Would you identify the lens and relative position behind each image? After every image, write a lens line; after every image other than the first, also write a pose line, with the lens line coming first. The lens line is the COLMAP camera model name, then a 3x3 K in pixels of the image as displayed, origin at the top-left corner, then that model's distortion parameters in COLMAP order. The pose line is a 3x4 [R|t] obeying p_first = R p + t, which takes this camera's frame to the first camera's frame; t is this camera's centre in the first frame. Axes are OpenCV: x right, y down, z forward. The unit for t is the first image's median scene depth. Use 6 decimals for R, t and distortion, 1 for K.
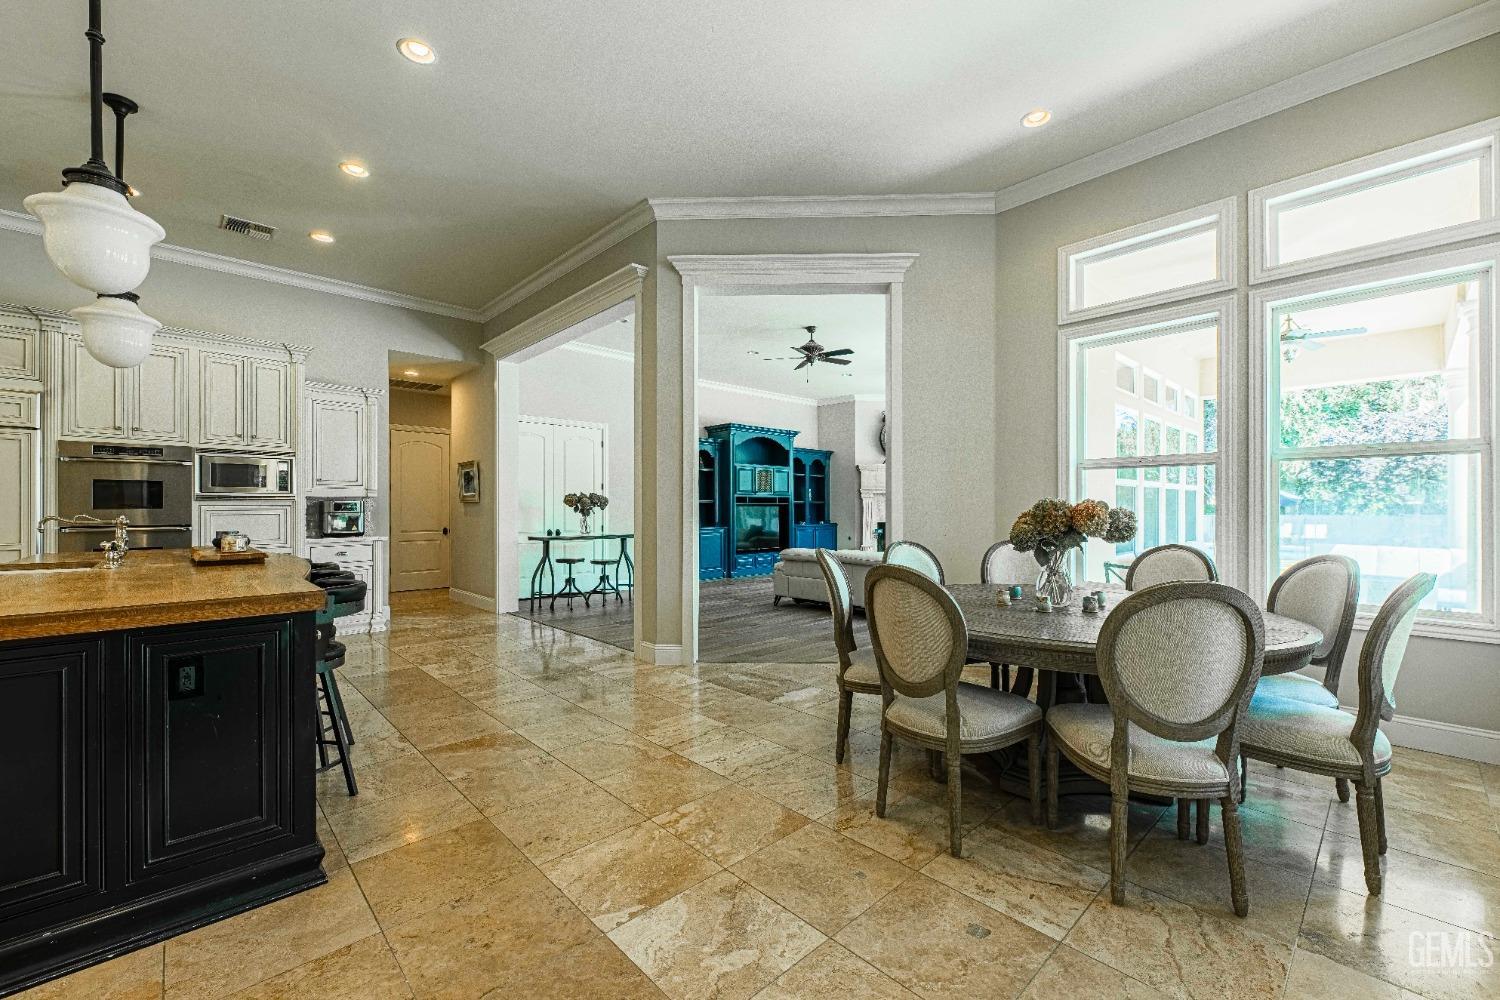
lens RADIAL K [[620.0, 0, 750.0], [0, 620.0, 500.0], [0, 0, 1]] dist [-0.001056, -0.000182]
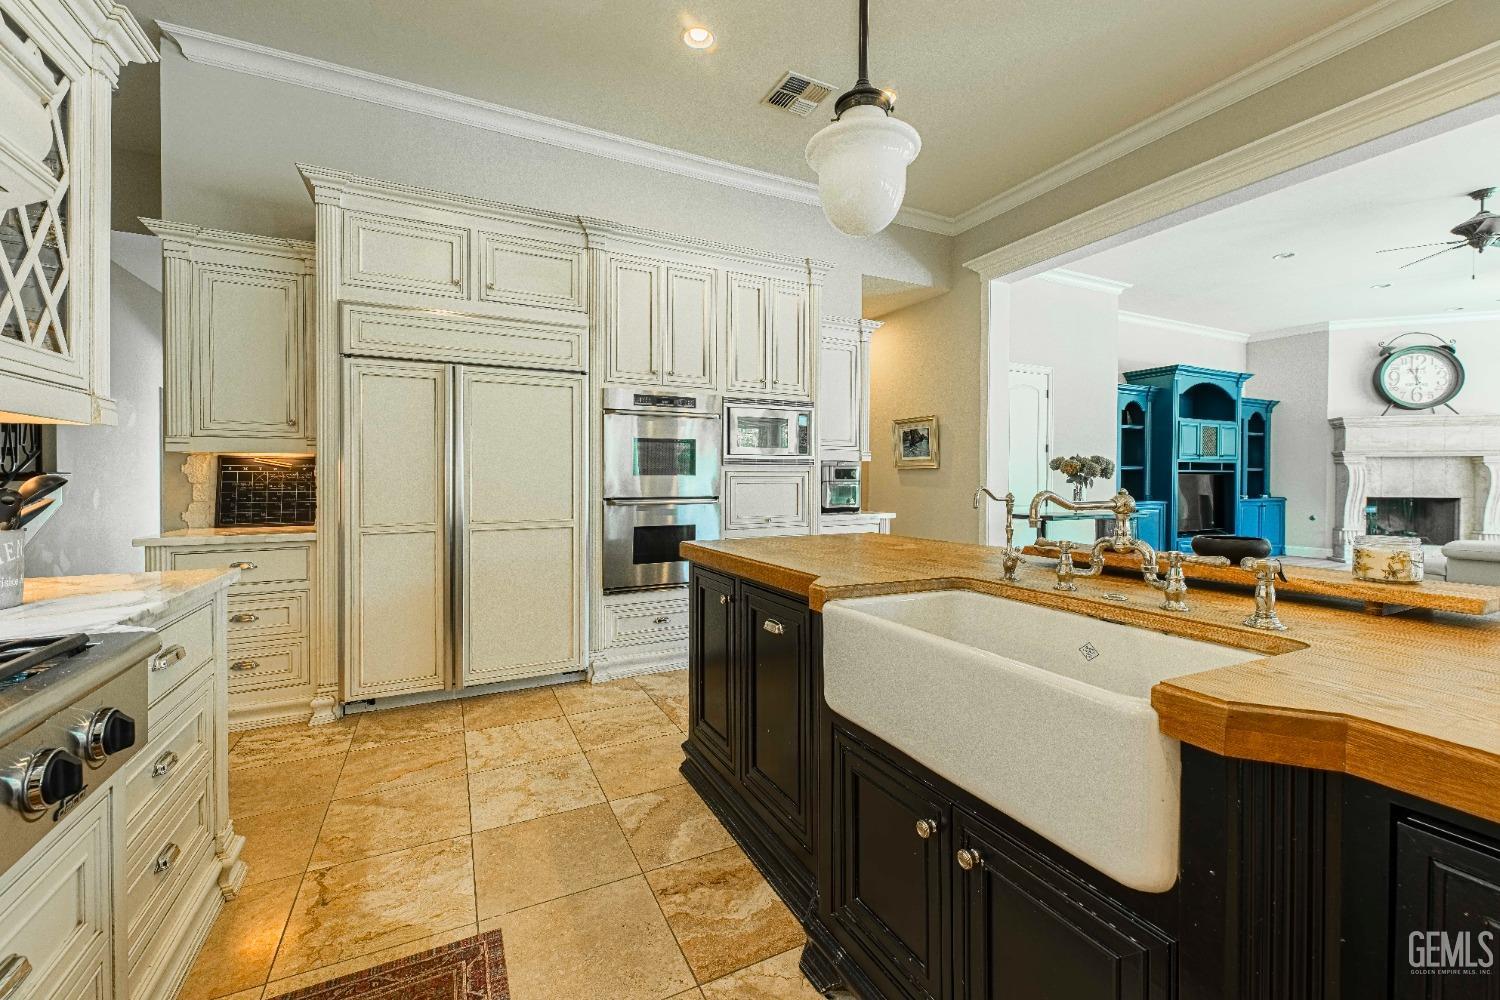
lens RADIAL K [[607.3, 0, 751.1], [0, 607.3, 482.8], [0, 0, 1]] dist [-0.000668, -0.000365]
pose [[0.957850, 0.007280, -0.287176, -0.480590], [-0.000374, 0.999710, 0.024097, 0.004143], [0.287268, -0.022974, 0.957575, 0.208370]]
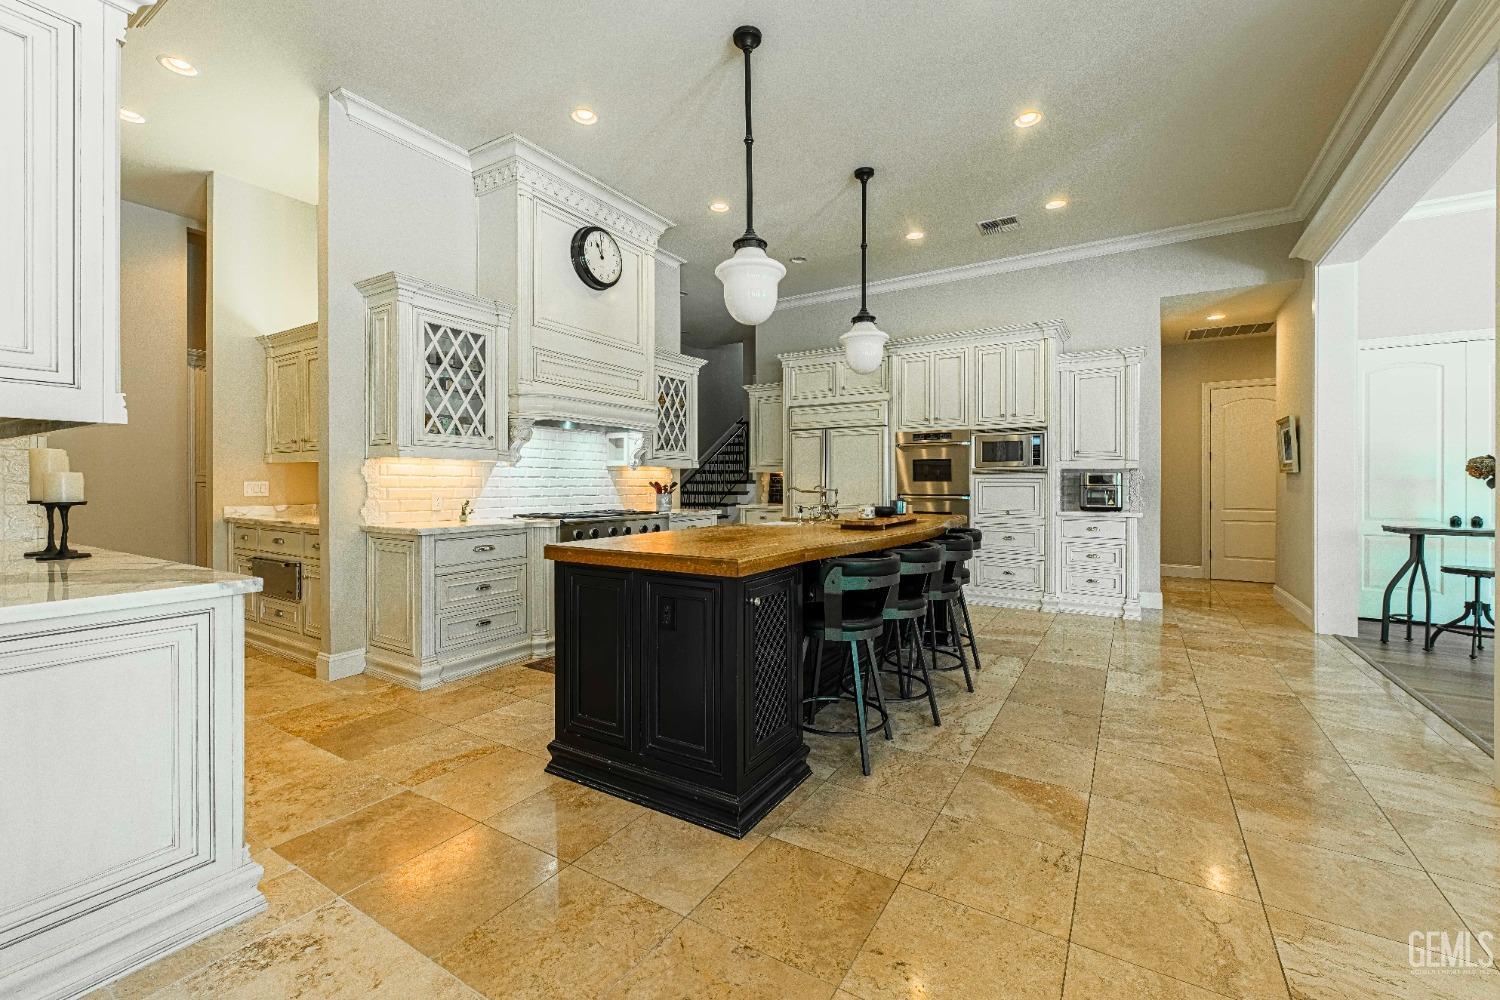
lens RADIAL K [[607.3, 0, 751.1], [0, 607.3, 482.8], [0, 0, 1]] dist [-0.000668, -0.000365]
pose [[0.257110, 0.004803, -0.966370, 0.088654], [0.011897, 0.999896, 0.008135, 0.002263], [0.966309, -0.013588, 0.257026, 0.218963]]
